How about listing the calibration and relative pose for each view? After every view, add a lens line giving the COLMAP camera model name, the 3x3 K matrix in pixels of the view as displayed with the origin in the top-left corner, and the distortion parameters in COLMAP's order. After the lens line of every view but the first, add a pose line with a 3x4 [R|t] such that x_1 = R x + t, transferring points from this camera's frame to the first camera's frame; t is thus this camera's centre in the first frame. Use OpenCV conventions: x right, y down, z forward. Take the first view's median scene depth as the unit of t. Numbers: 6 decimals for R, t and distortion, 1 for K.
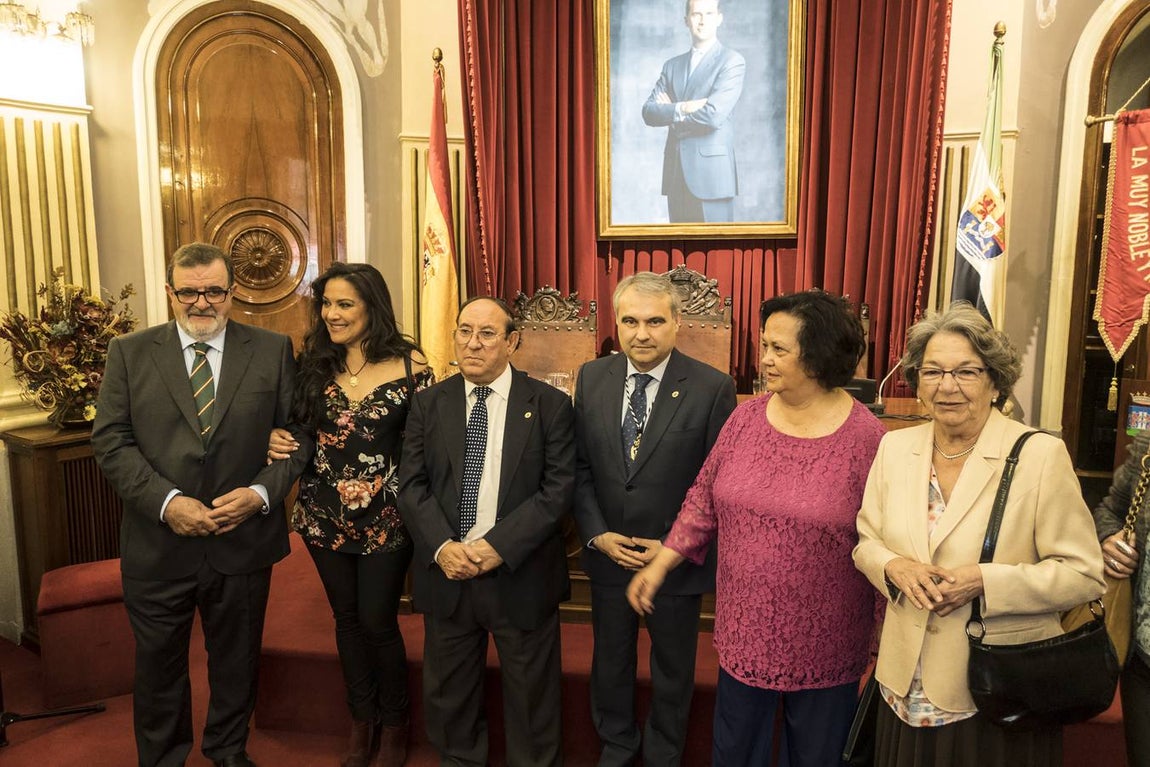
lens RADIAL K [[909.2, 0, 575.3], [0, 909.2, 382.6], [0, 0, 1]] dist [-0.006917, 0.008094]
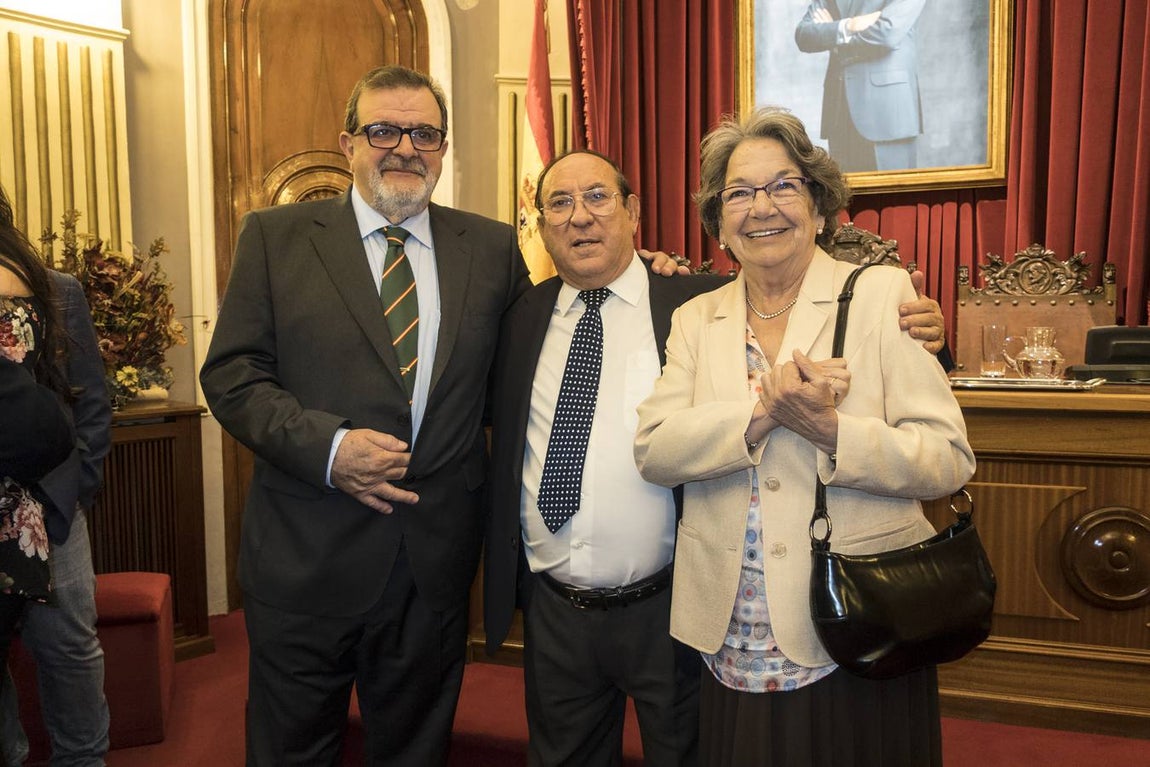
lens RADIAL K [[909.2, 0, 574.9], [0, 909.2, 384.5], [0, 0, 1]] dist [-0.006917, 0.008094]
pose [[0.988866, 0.002818, -0.148784, 0.002400], [-0.012445, 0.997884, -0.063816, 0.060372], [0.148289, 0.064957, 0.986808, 0.214182]]
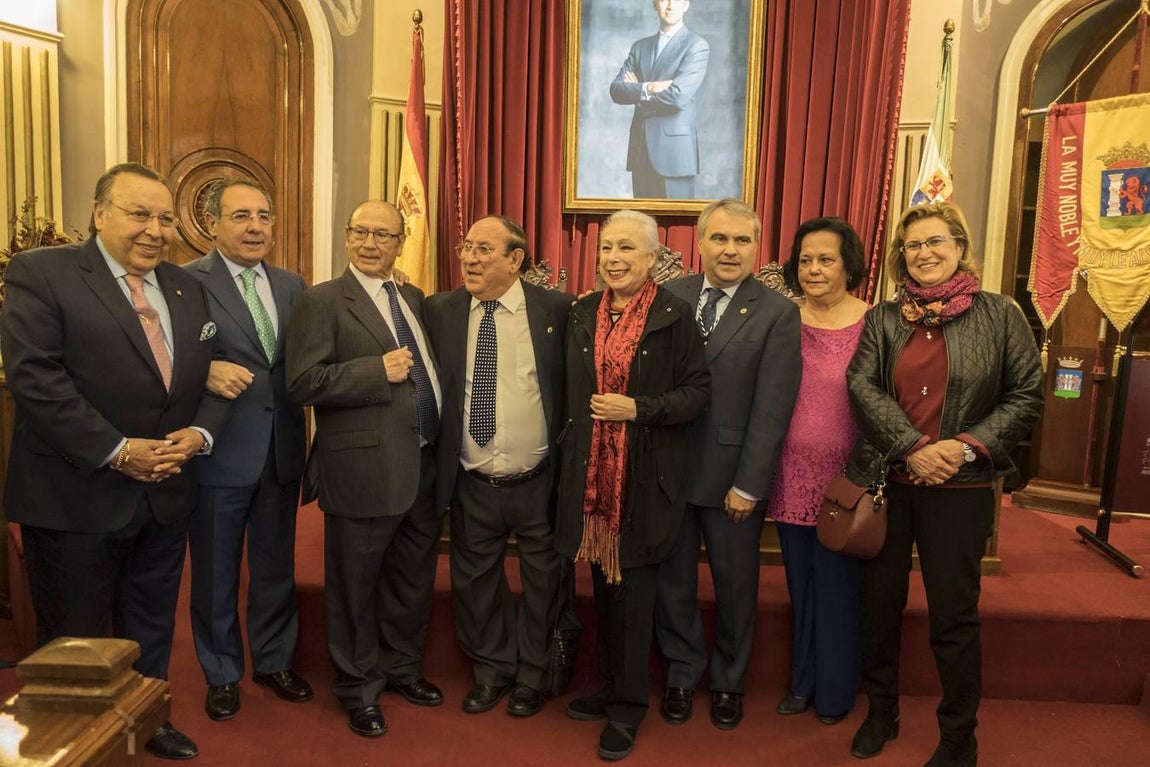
lens RADIAL K [[909.2, 0, 574.9], [0, 909.2, 384.8], [0, 0, 1]] dist [-0.006917, 0.008094]
pose [[0.987892, 0.015105, 0.154404, -0.123360], [-0.010729, 0.999518, -0.029138, 0.070597], [-0.154770, 0.027128, 0.987578, -0.007105]]
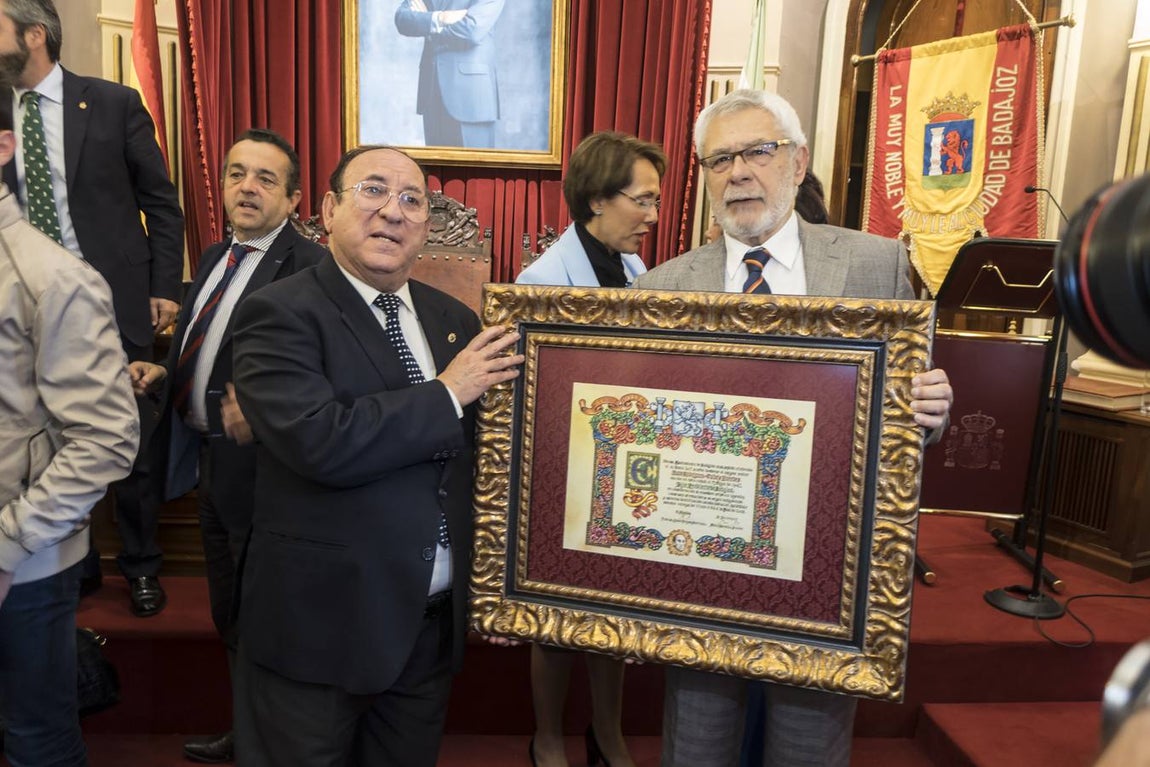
lens RADIAL K [[909.2, 0, 578.3], [0, 909.2, 385.7], [0, 0, 1]] dist [-0.006917, 0.008094]
pose [[0.970532, 0.004793, 0.240923, 0.035854], [-0.009391, 0.999795, 0.017940, 0.048005], [-0.240788, -0.019674, 0.970378, 0.080319]]
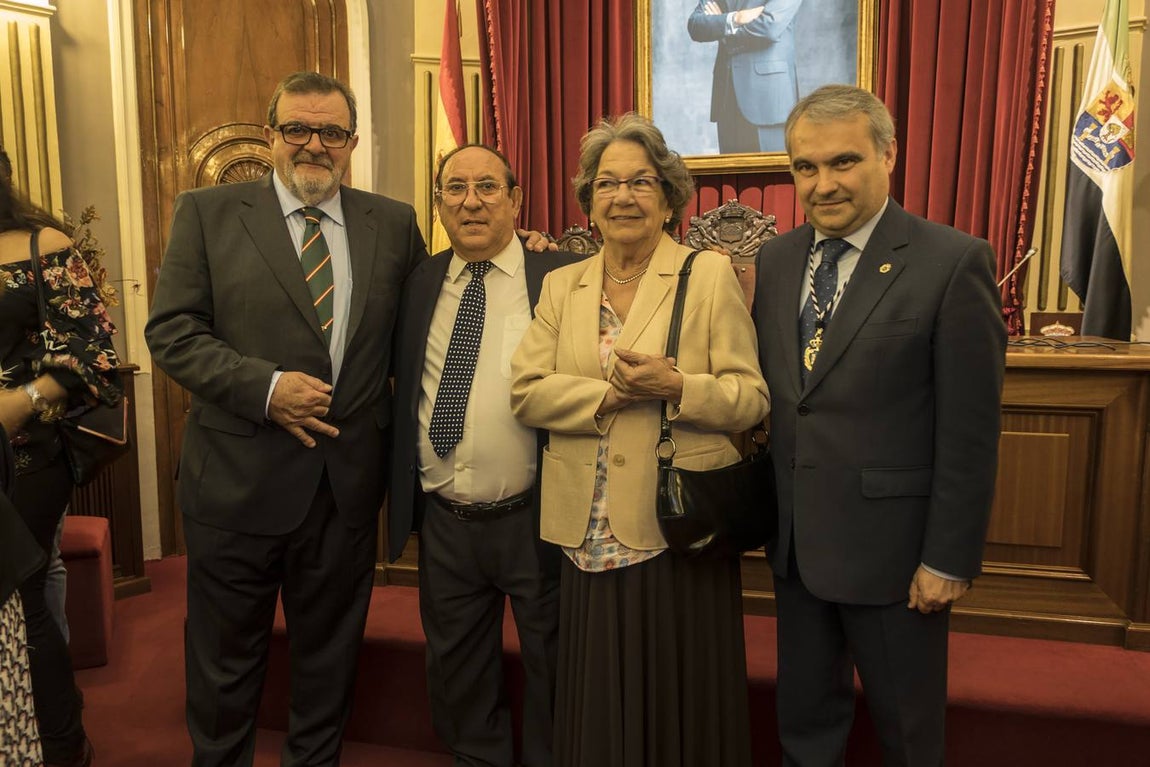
lens RADIAL K [[909.2, 0, 575.7], [0, 909.2, 385.5], [0, 0, 1]] dist [-0.006917, 0.008094]
pose [[0.997271, 0.006675, -0.073530, 0.033617], [-0.008529, 0.999653, -0.024928, 0.069022], [0.073339, 0.025487, 0.996981, 0.141518]]
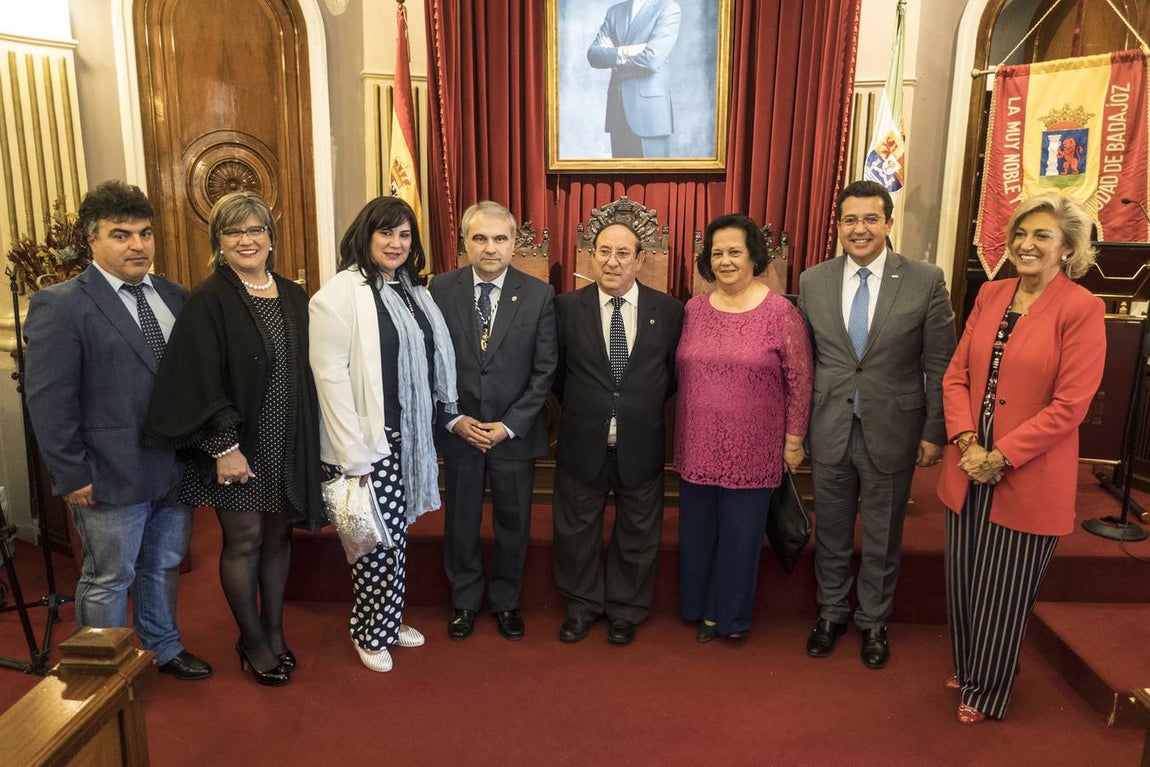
lens RADIAL K [[909.2, 0, 575.0], [0, 909.2, 387.0], [0, 0, 1]] dist [-0.006917, 0.008094]
pose [[0.994138, -0.017496, 0.106697, -0.066372], [0.009140, 0.996887, 0.078310, 0.015339], [-0.107735, -0.076876, 0.991203, -0.114937]]
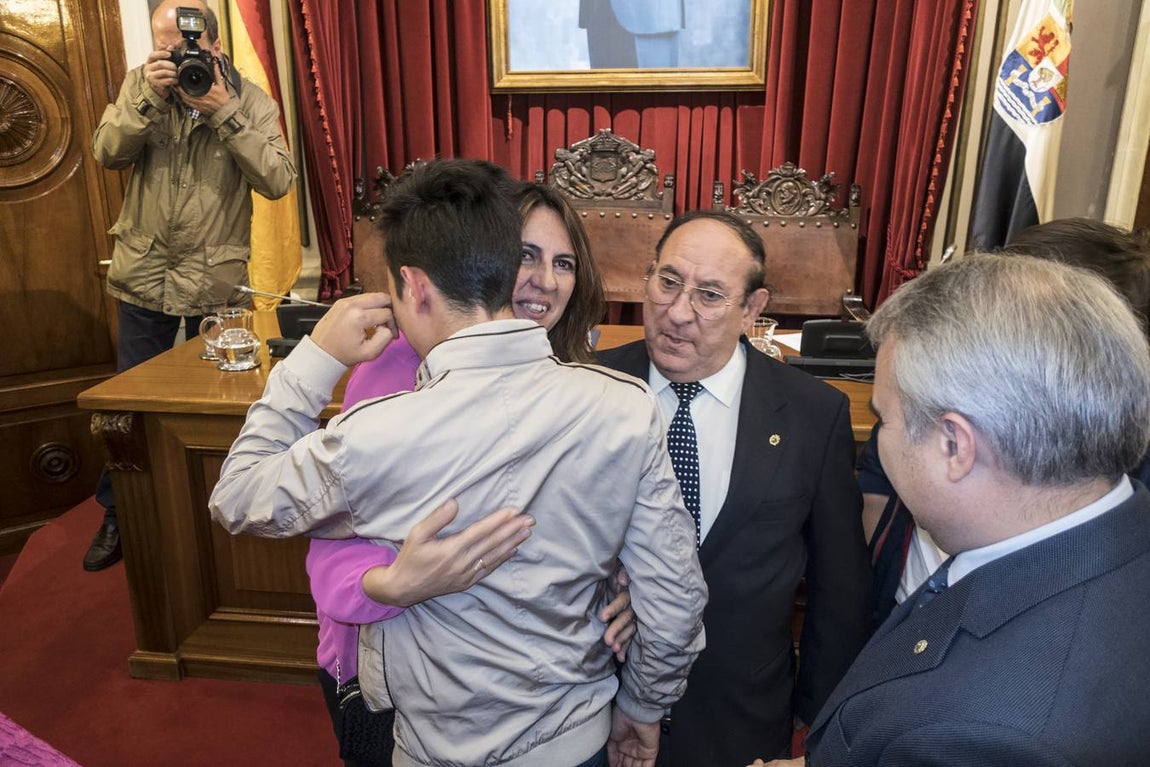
lens RADIAL K [[909.2, 0, 574.0], [0, 909.2, 387.6], [0, 0, 1]] dist [-0.006917, 0.008094]
pose [[0.998924, -0.013293, 0.044427, 0.057762], [0.005943, 0.986832, 0.161642, -0.044453], [-0.045991, -0.161204, 0.985849, 0.260293]]
